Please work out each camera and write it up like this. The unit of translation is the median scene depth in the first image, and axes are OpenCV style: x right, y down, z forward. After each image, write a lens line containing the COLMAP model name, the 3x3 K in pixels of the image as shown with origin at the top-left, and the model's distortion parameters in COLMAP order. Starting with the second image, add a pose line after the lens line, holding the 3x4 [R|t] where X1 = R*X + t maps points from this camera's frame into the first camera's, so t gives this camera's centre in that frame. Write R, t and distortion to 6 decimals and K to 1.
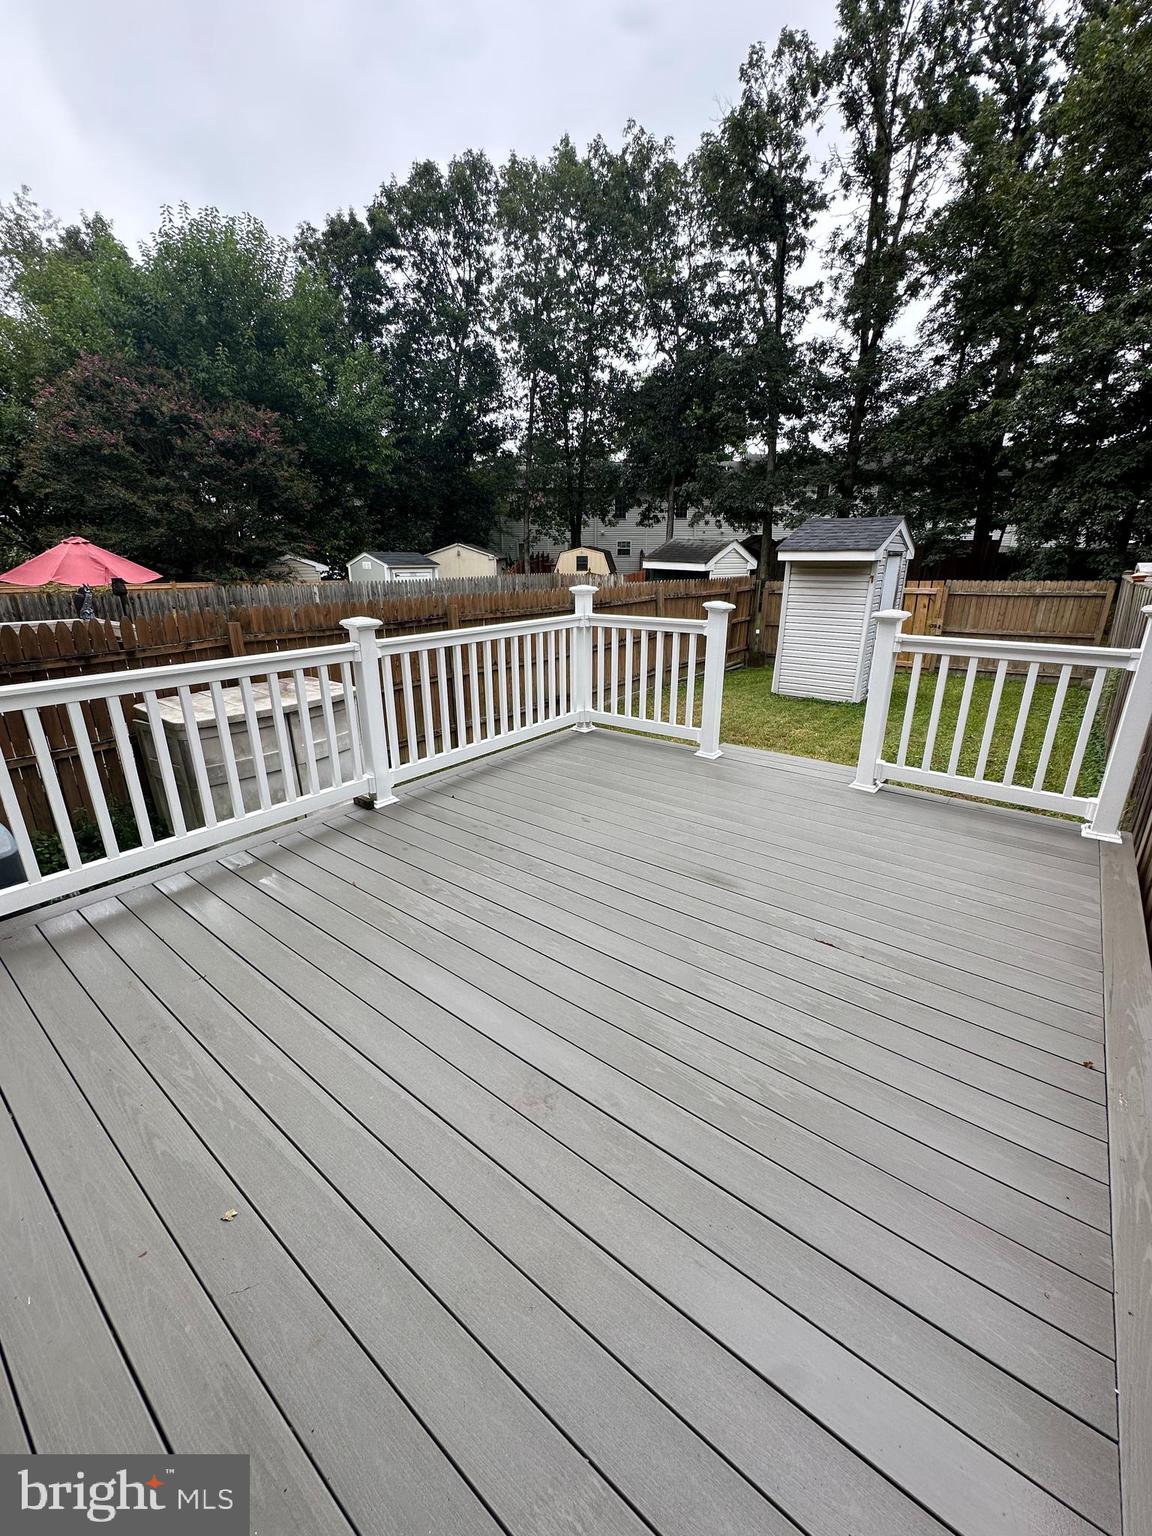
lens RADIAL K [[611.9, 0, 573.7], [0, 611.9, 767.4], [0, 0, 1]] dist [-0.002714, 0.000380]
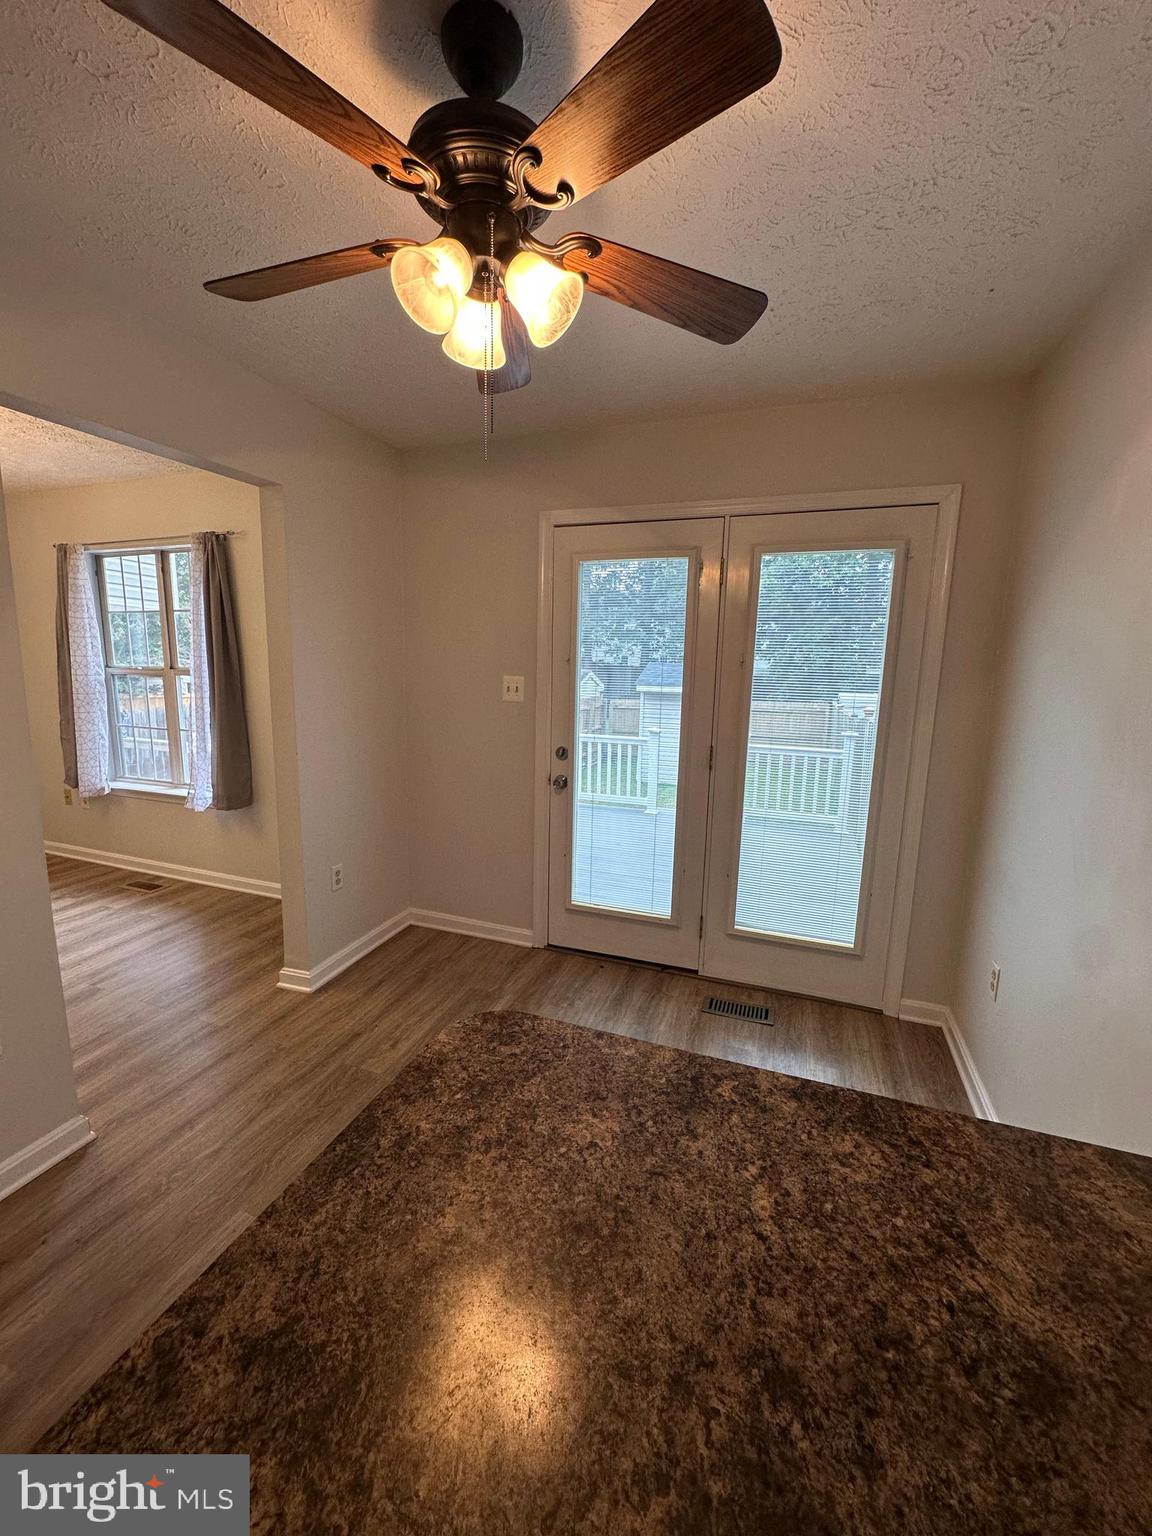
lens RADIAL K [[611.9, 0, 573.7], [0, 611.9, 767.4], [0, 0, 1]] dist [-0.002714, 0.000380]
pose [[0.951754, -0.029087, 0.305482, -0.111400], [0.078012, 0.985726, -0.149195, 0.020460], [-0.296781, 0.165828, 0.940437, -0.127361]]
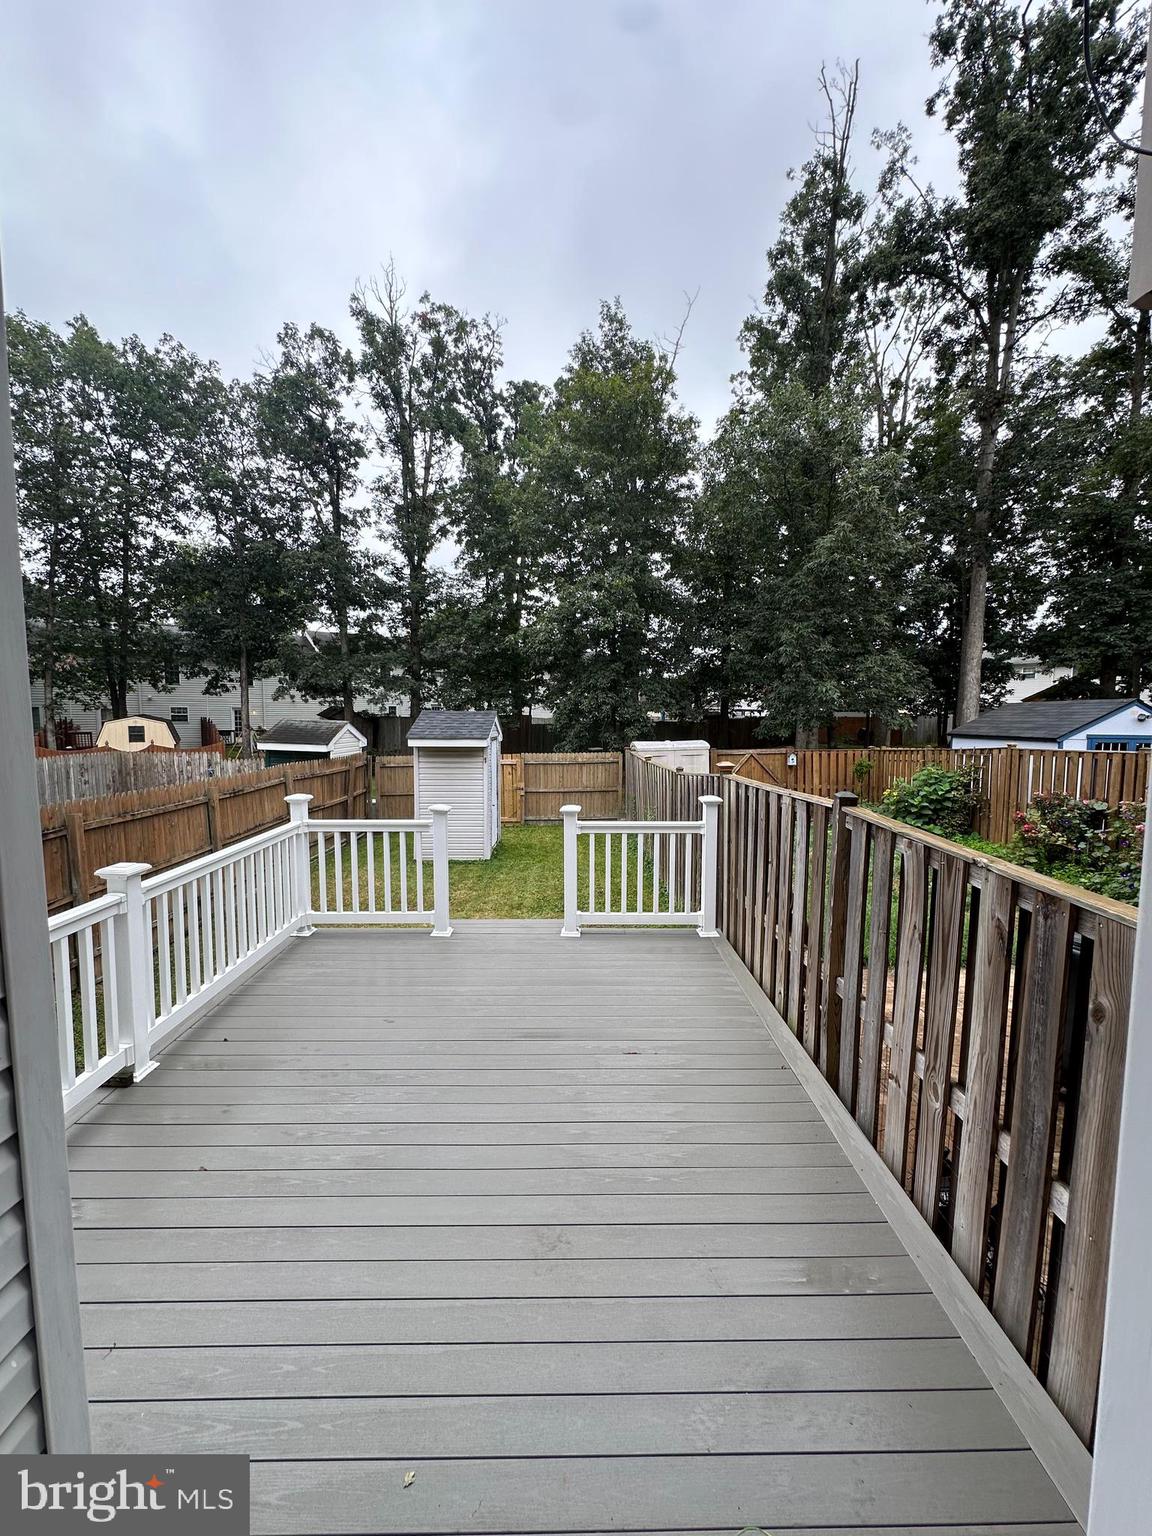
lens RADIAL K [[611.9, 0, 573.7], [0, 611.9, 767.4], [0, 0, 1]] dist [-0.002714, 0.000380]
pose [[0.778621, -0.042864, 0.626028, -0.061776], [0.196715, 0.964046, -0.178656, -0.014222], [-0.595862, 0.262254, 0.759059, -0.020052]]
